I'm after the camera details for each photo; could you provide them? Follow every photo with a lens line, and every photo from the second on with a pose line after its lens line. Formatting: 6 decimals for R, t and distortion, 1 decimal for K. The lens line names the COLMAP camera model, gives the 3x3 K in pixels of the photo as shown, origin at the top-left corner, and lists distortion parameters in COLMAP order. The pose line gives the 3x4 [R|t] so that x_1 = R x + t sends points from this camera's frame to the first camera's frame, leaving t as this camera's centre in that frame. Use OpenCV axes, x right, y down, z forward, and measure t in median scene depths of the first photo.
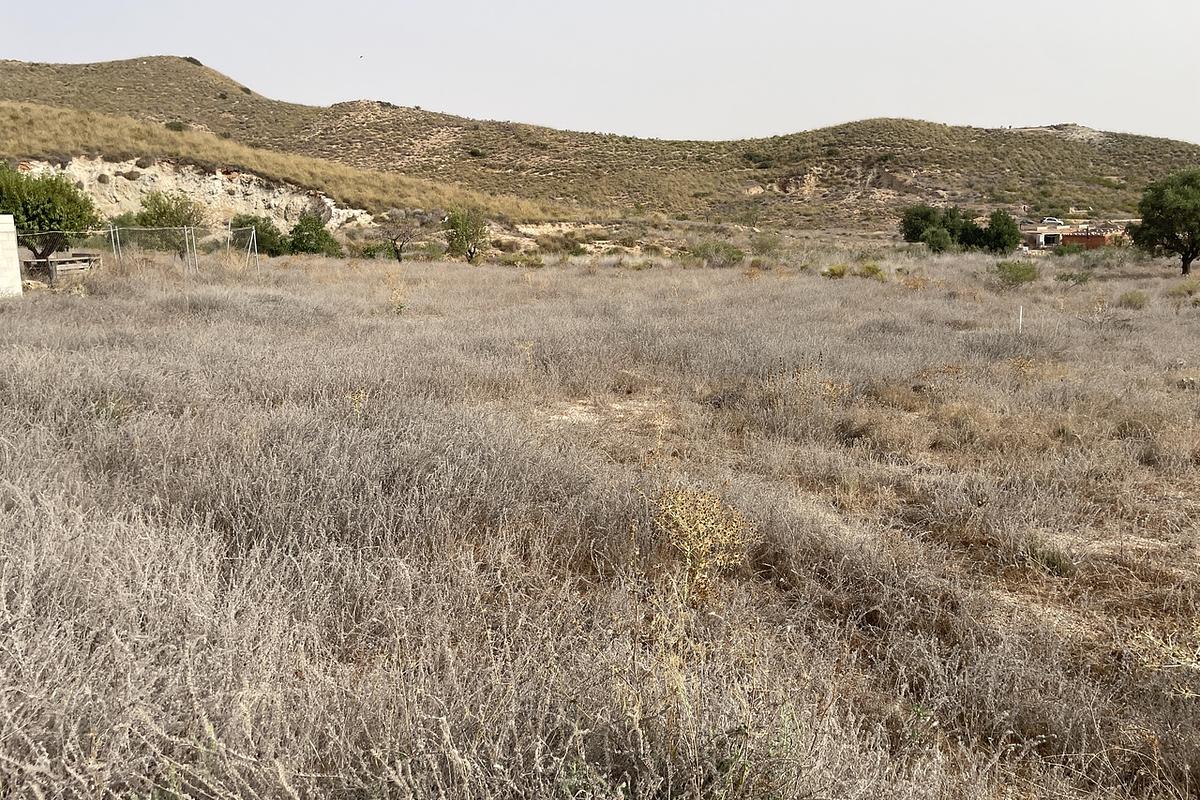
lens RADIAL K [[921.2, 0, 599.7], [0, 921.2, 397.4], [0, 0, 1]] dist [0.071209, -0.022913]
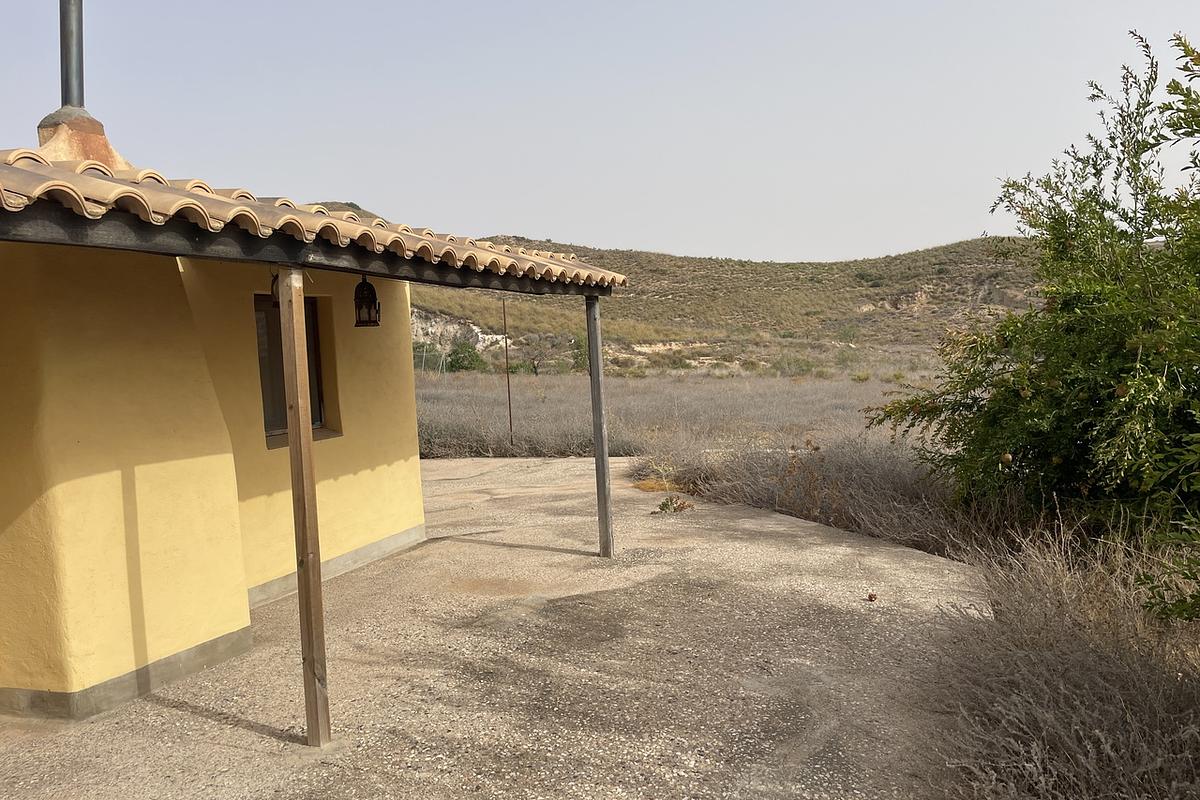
lens RADIAL K [[921.2, 0, 601.1], [0, 921.2, 396.6], [0, 0, 1]] dist [0.071209, -0.022913]
pose [[0.991319, -0.007912, -0.131243, 0.019068], [-0.008741, 0.992014, -0.125826, 0.020191], [0.131190, 0.125881, 0.983333, -0.114954]]
